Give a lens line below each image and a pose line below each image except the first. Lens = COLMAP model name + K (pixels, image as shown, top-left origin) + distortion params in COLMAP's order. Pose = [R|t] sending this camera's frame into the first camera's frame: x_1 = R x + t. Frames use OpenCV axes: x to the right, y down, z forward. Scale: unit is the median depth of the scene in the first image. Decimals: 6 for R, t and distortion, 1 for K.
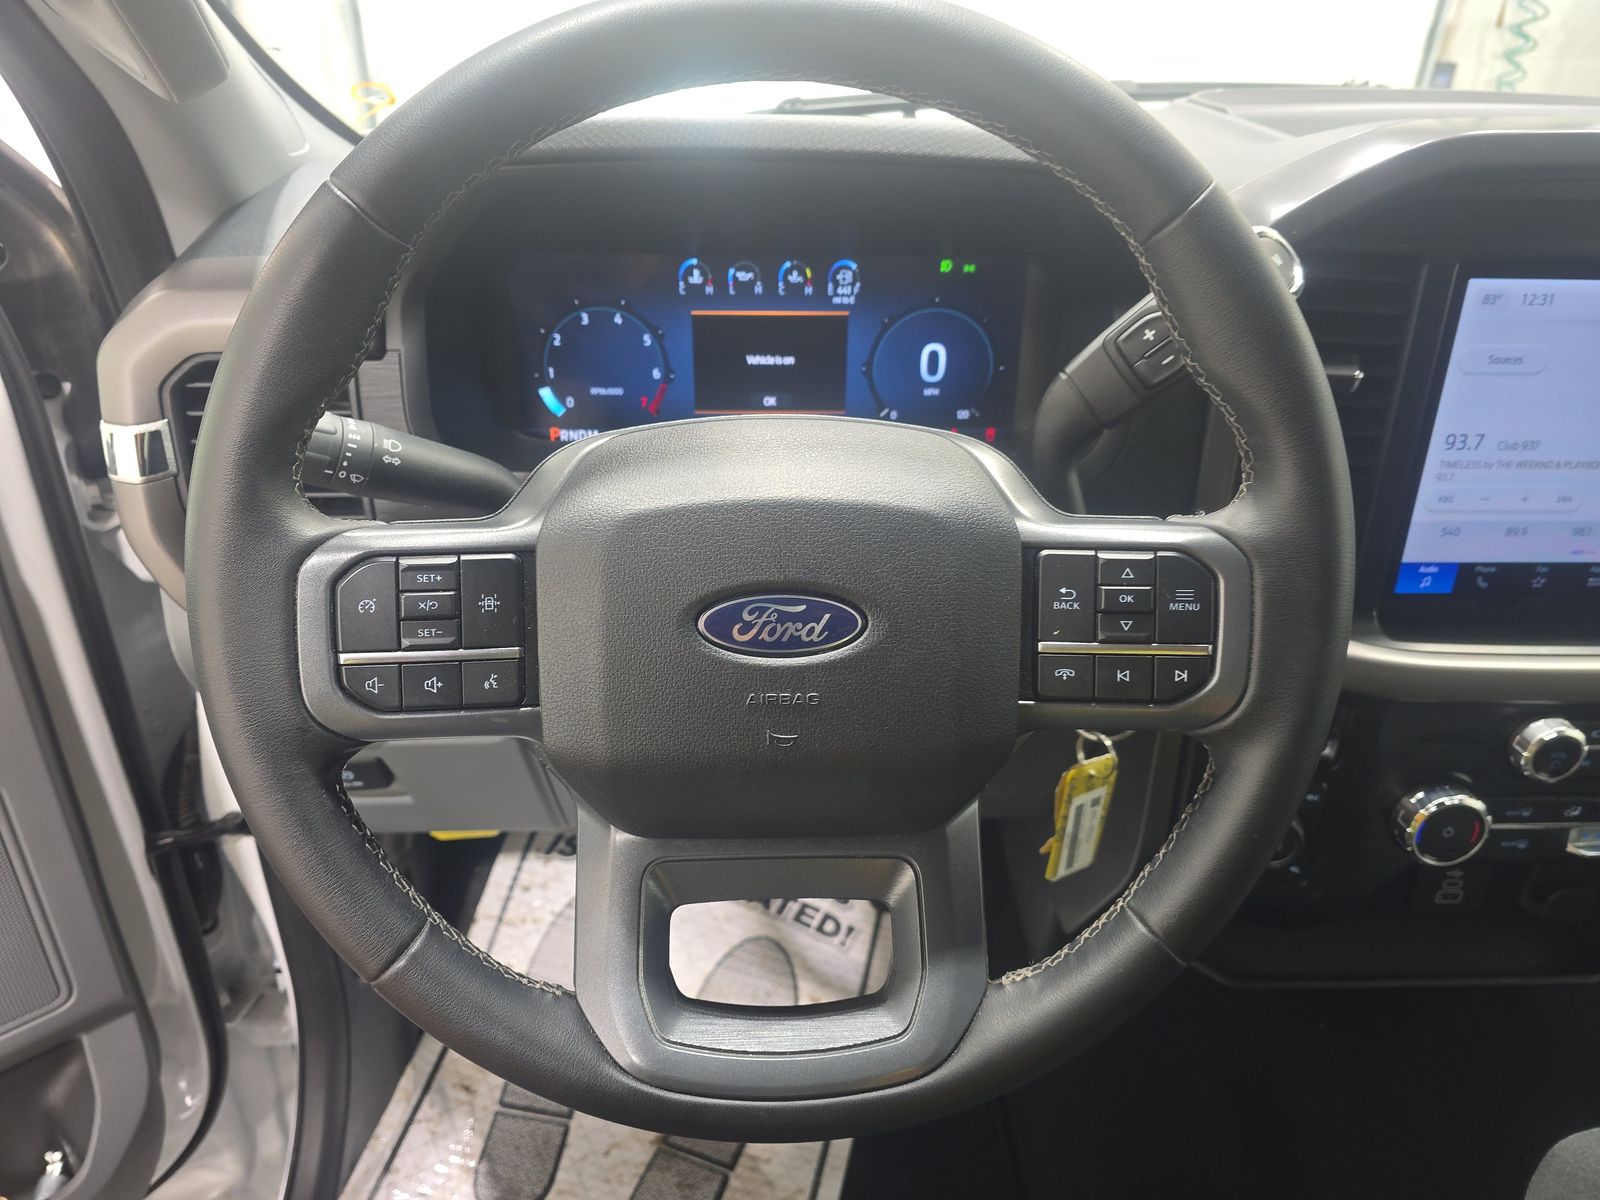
lens RADIAL K [[1078.0, 0, 792.4], [0, 1078.0, 593.7], [0, 0, 1]] dist [0.015301, -0.025459]
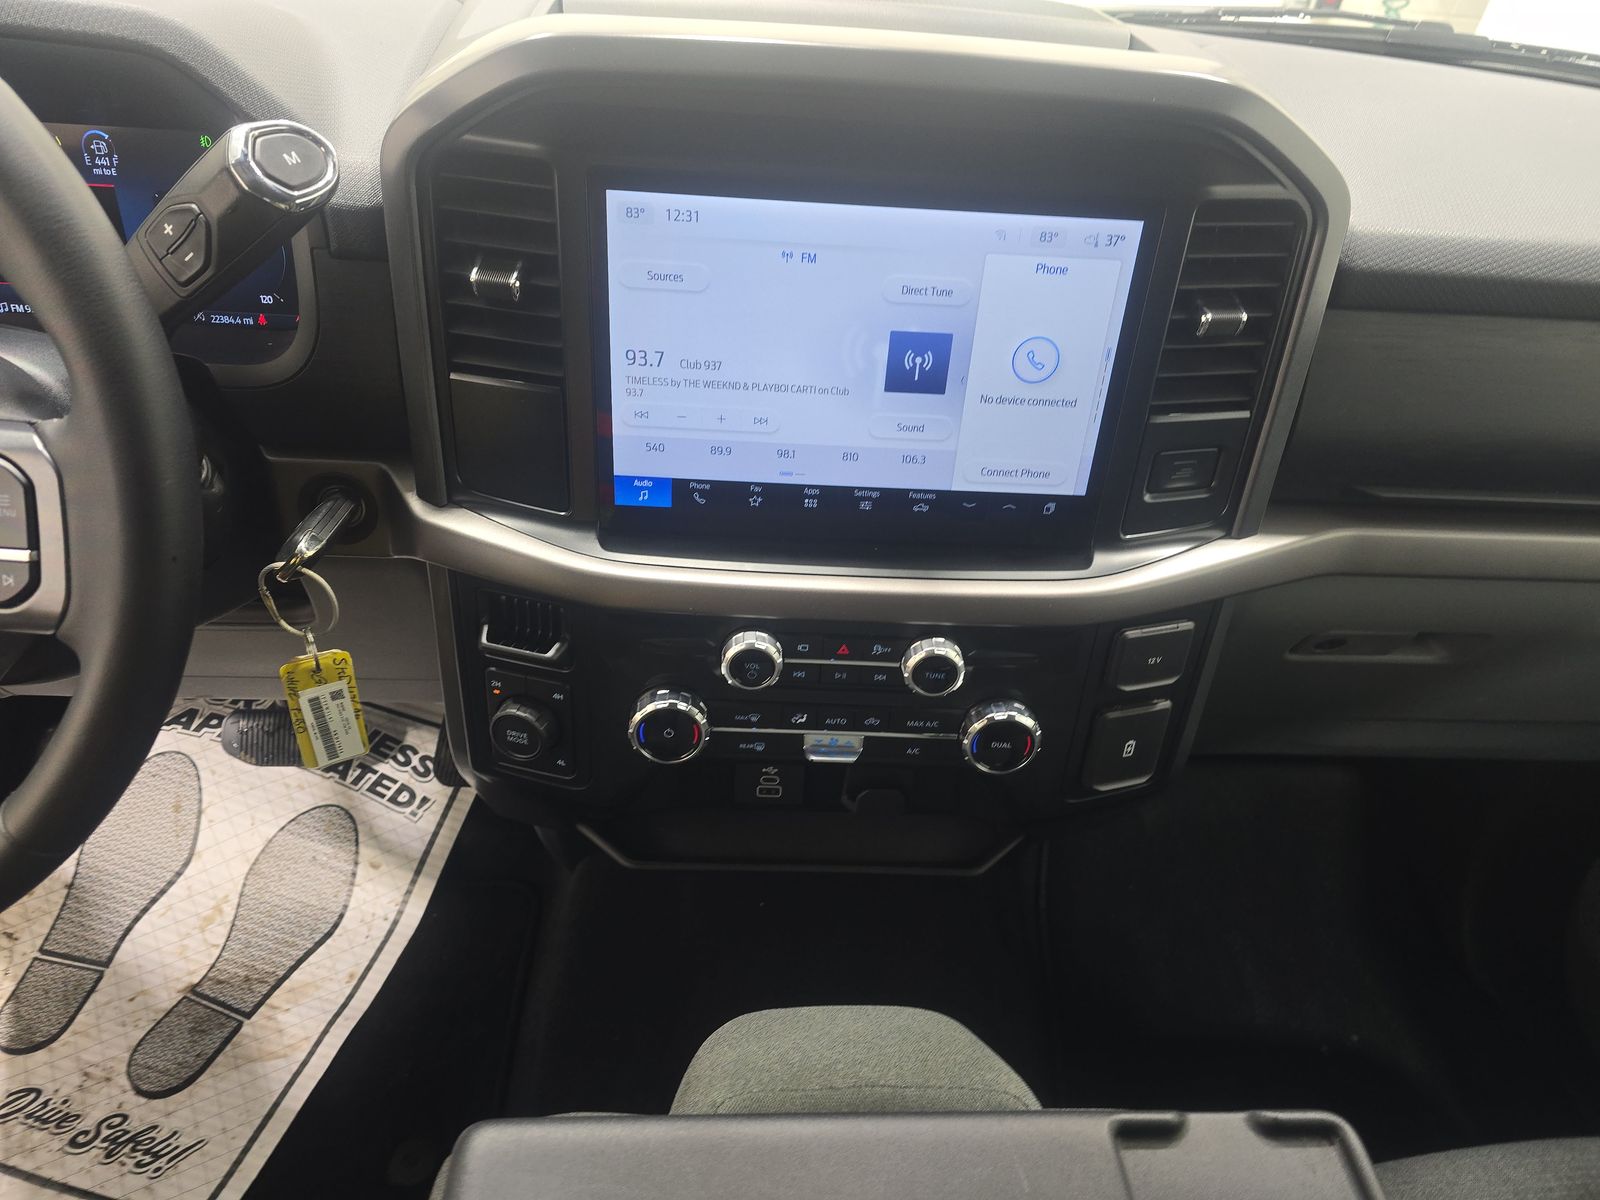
lens RADIAL K [[1078.0, 0, 809.2], [0, 1078.0, 604.3], [0, 0, 1]] dist [0.015301, -0.025459]
pose [[0.997888, 0.043338, 0.048397, 0.650316], [-0.049096, 0.990947, 0.124952, -0.040749], [-0.042544, -0.127065, 0.990982, -0.030372]]
